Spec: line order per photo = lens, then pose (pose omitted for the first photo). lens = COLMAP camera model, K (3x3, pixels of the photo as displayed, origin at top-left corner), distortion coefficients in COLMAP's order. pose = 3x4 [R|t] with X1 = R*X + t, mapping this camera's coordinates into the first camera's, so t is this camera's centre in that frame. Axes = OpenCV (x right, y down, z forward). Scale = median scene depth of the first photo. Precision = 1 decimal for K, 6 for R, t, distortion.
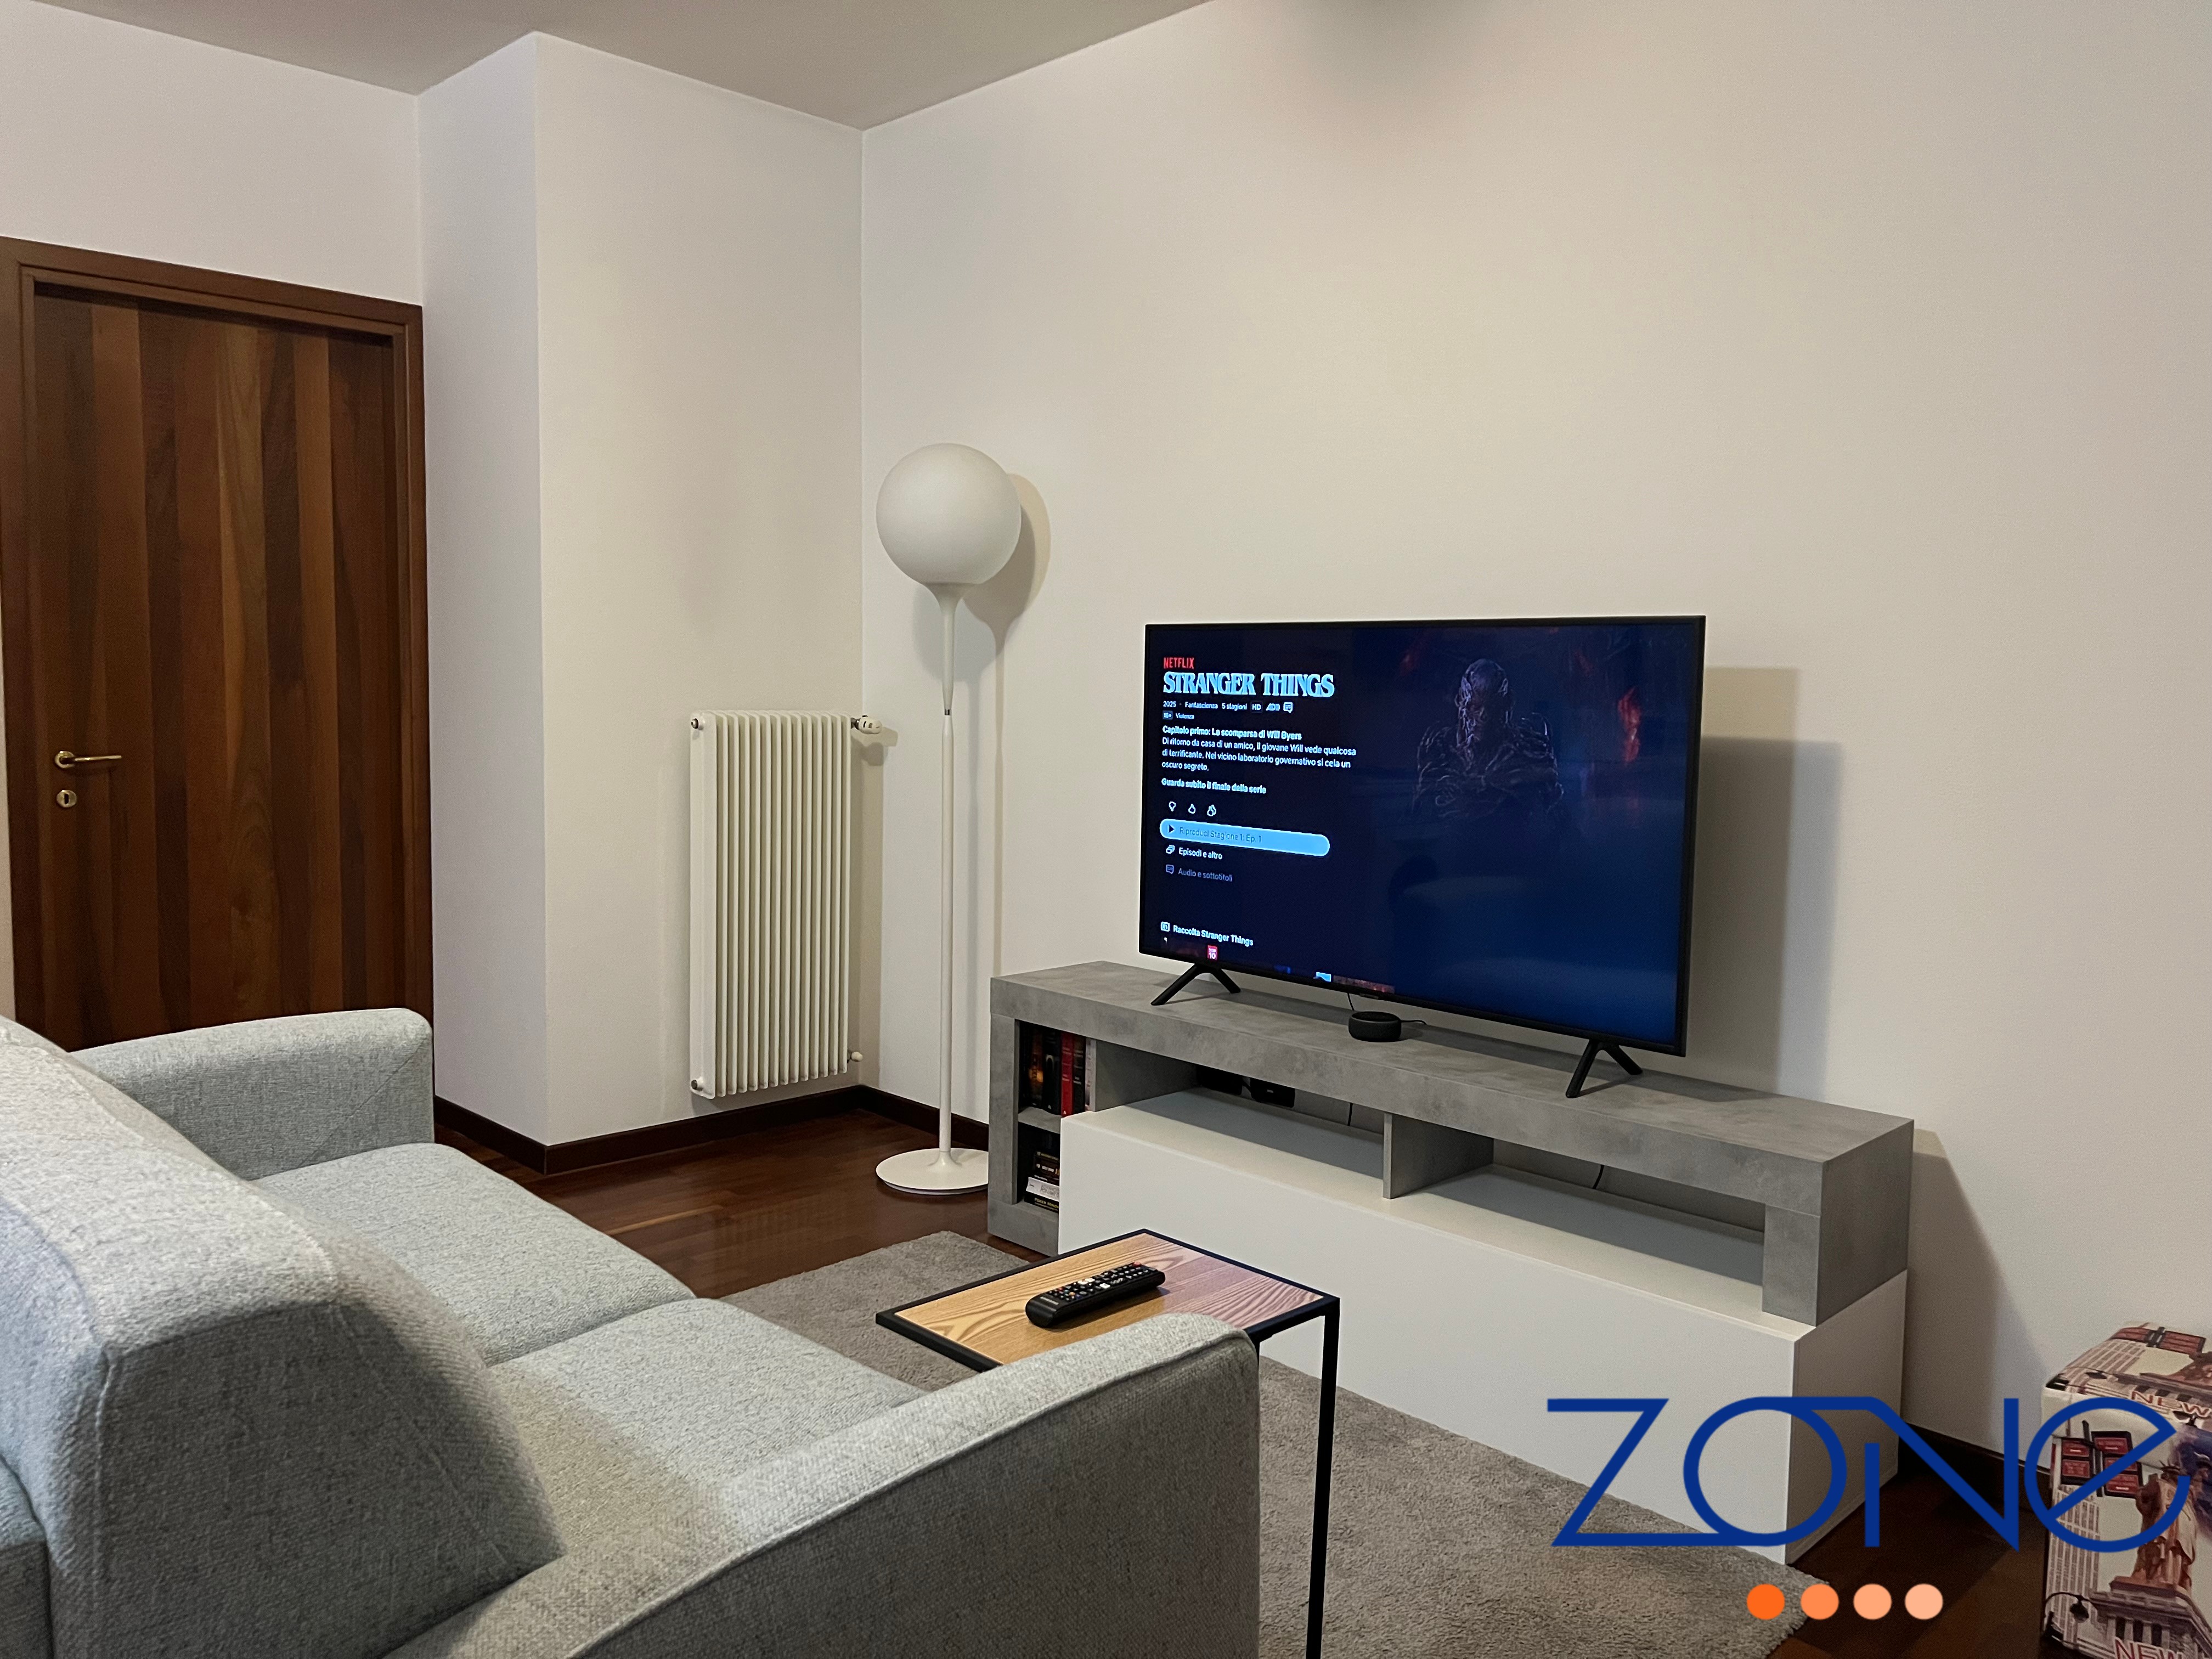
lens RADIAL K [[1661.2, 0, 1118.0], [0, 1661.2, 825.8], [0, 0, 1]] dist [0.010418, -0.006047]
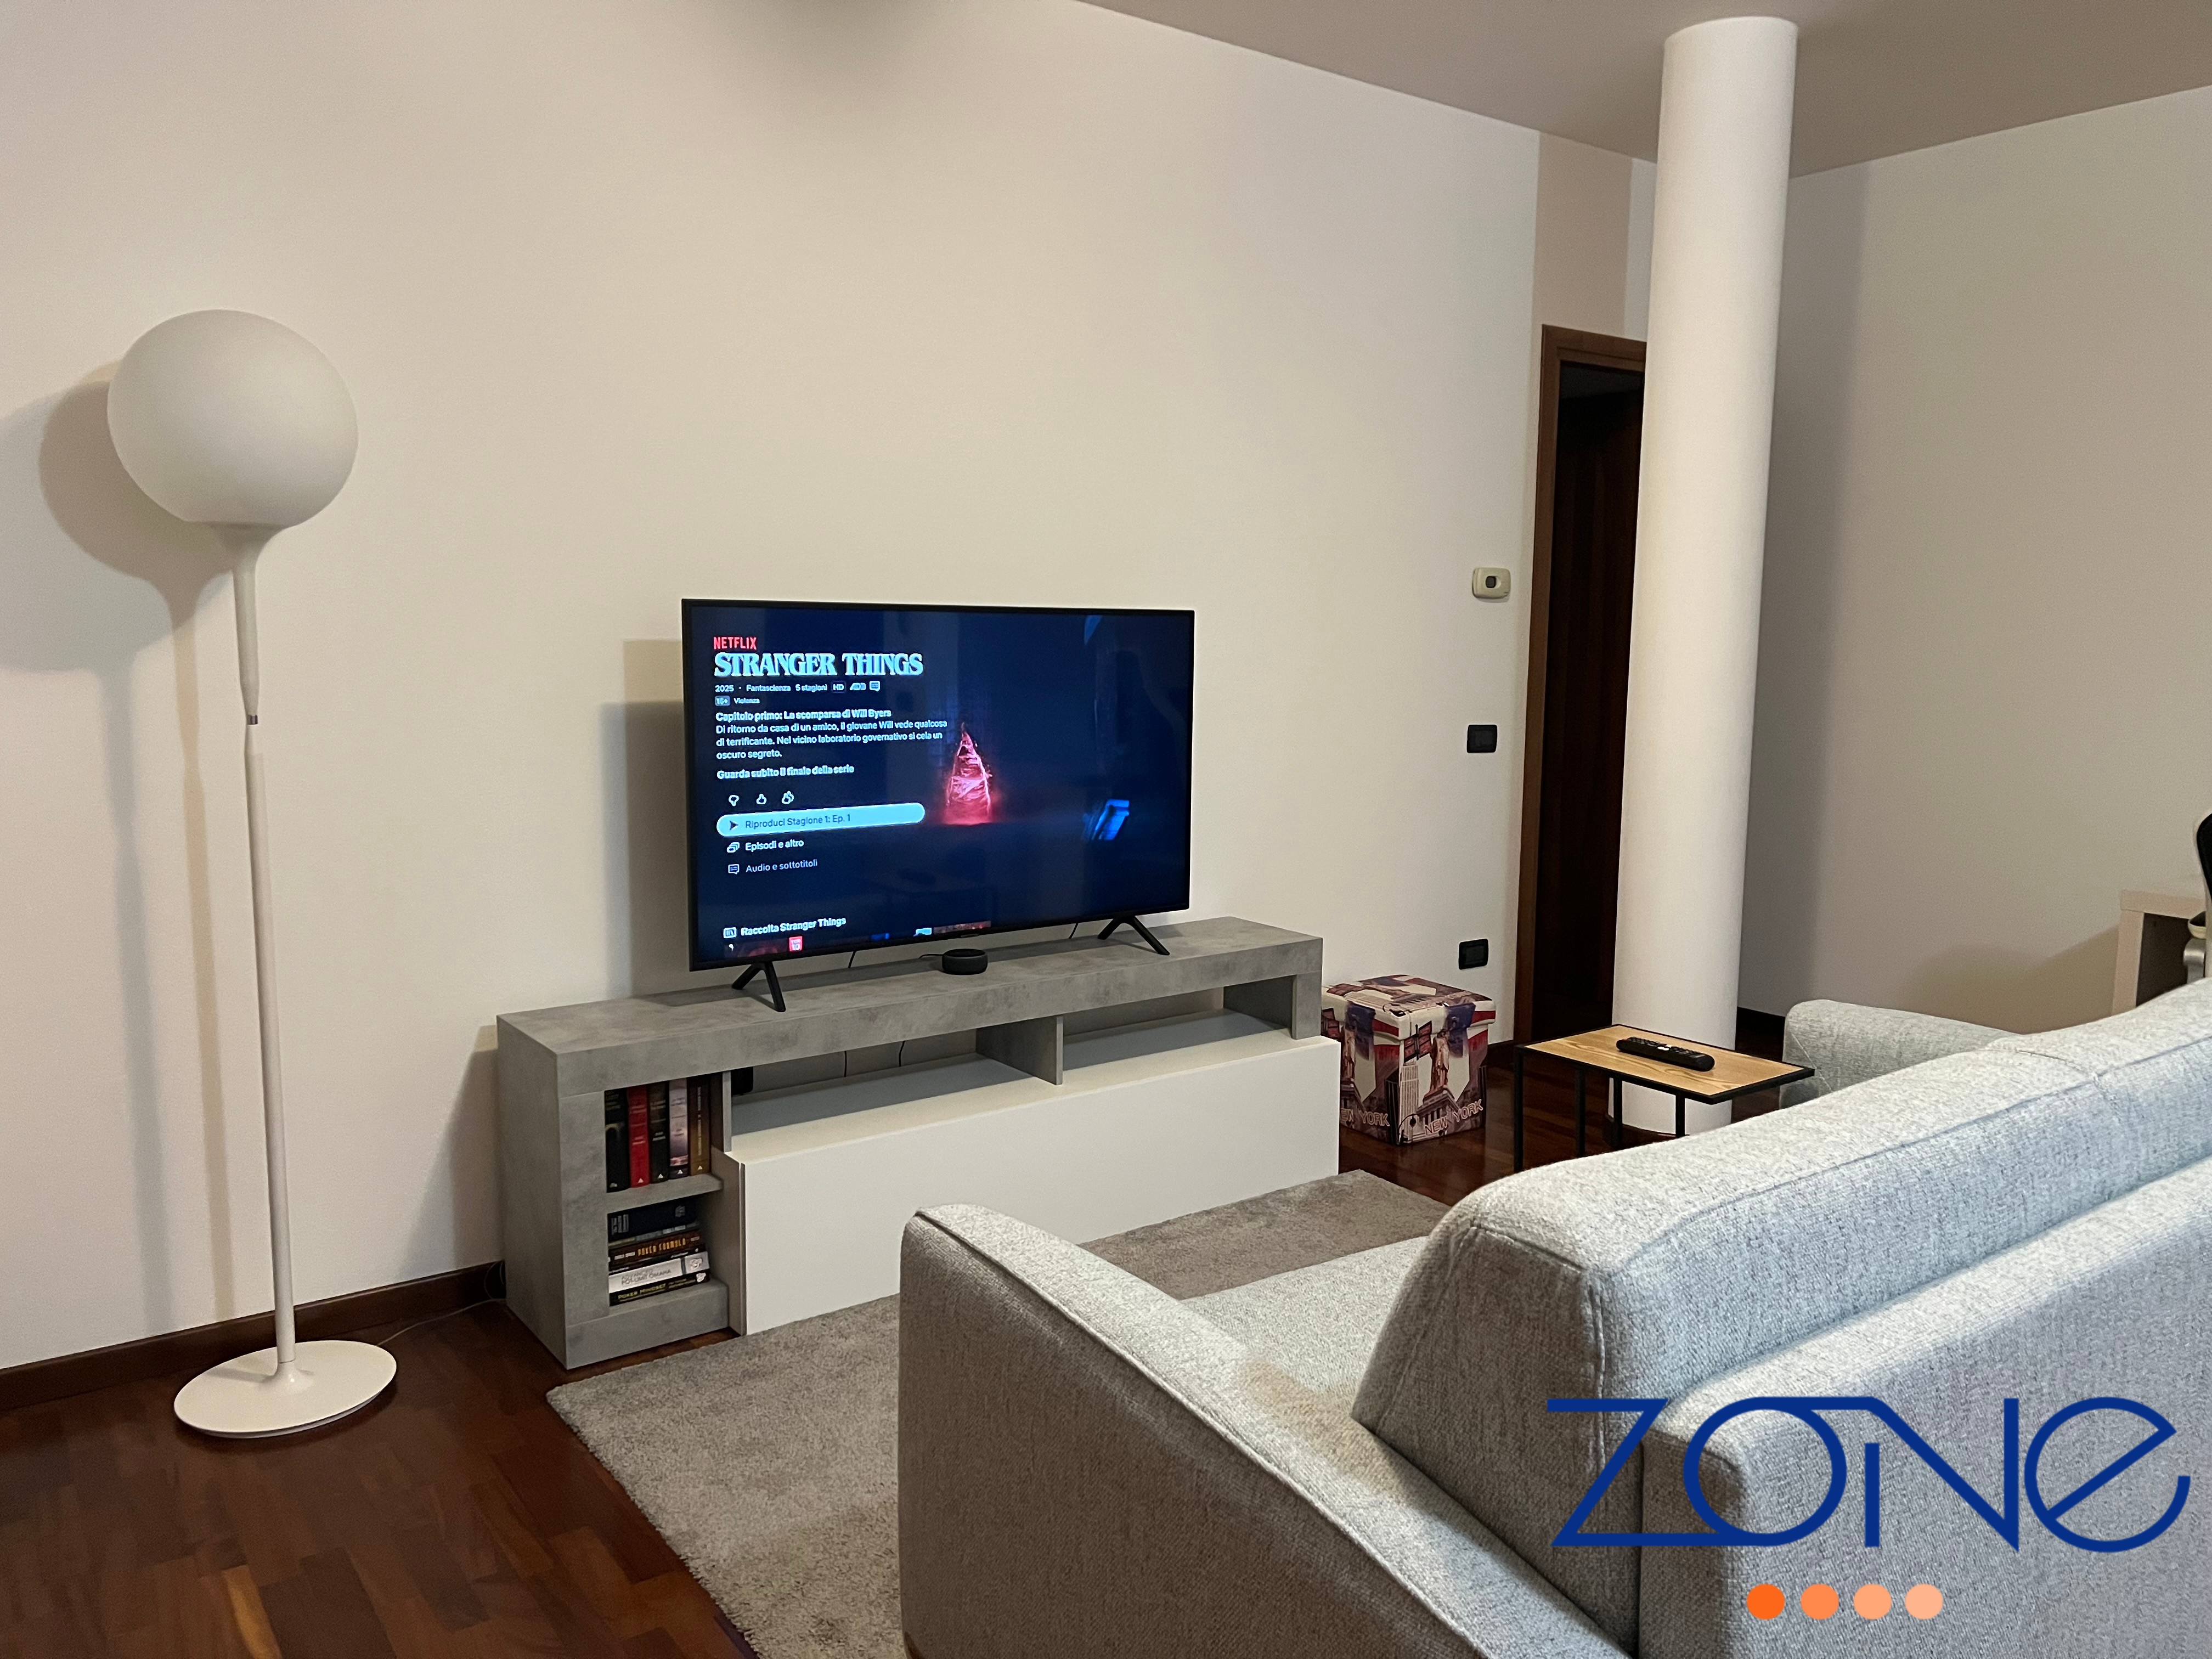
lens RADIAL K [[1635.8, 0, 1106.0], [0, 1635.8, 829.5], [0, 0, 1]] dist [0.127263, -0.336189]
pose [[0.096749, -0.136292, 0.985933, -0.876338], [0.081012, 0.988372, 0.128680, -0.099655], [-0.992006, 0.067423, 0.106665, 0.730003]]
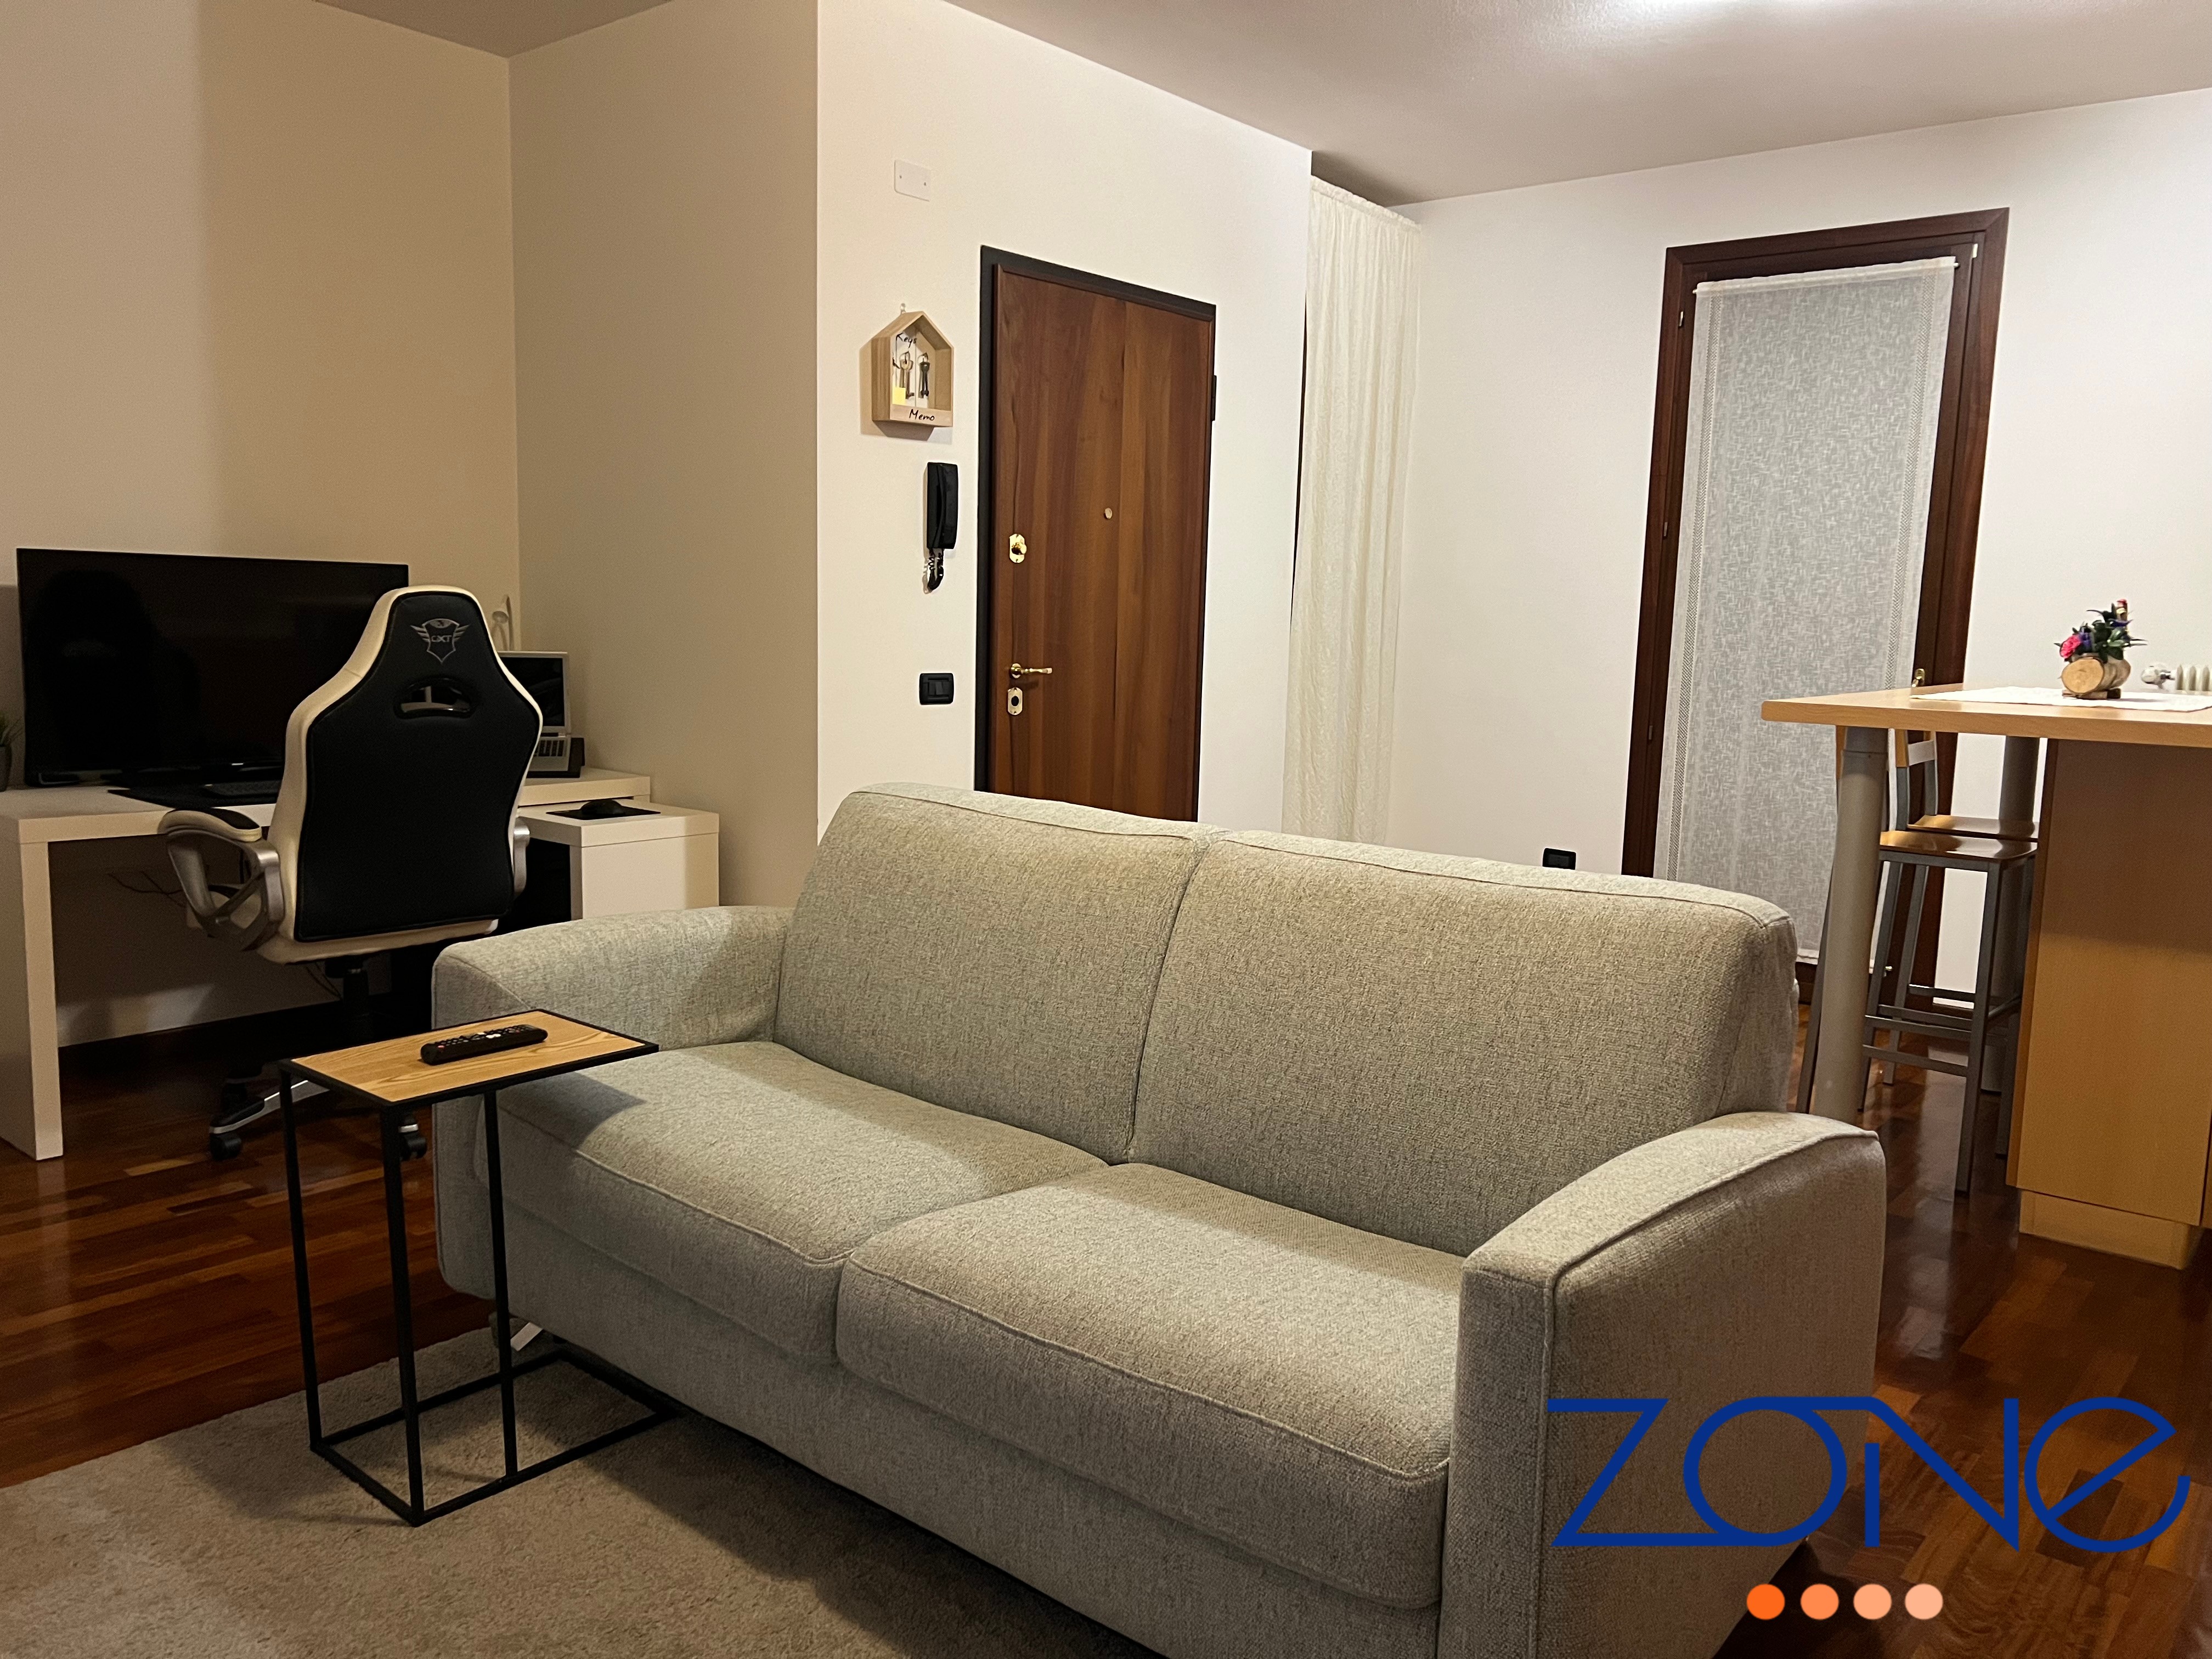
lens RADIAL K [[1661.2, 0, 1118.0], [0, 1661.2, 825.8], [0, 0, 1]] dist [0.010418, -0.006047]
pose [[-0.987319, -0.015081, -0.158028, -0.156697], [-0.049761, 0.974707, 0.217876, -0.103174], [0.150745, 0.222977, -0.963098, 1.236497]]
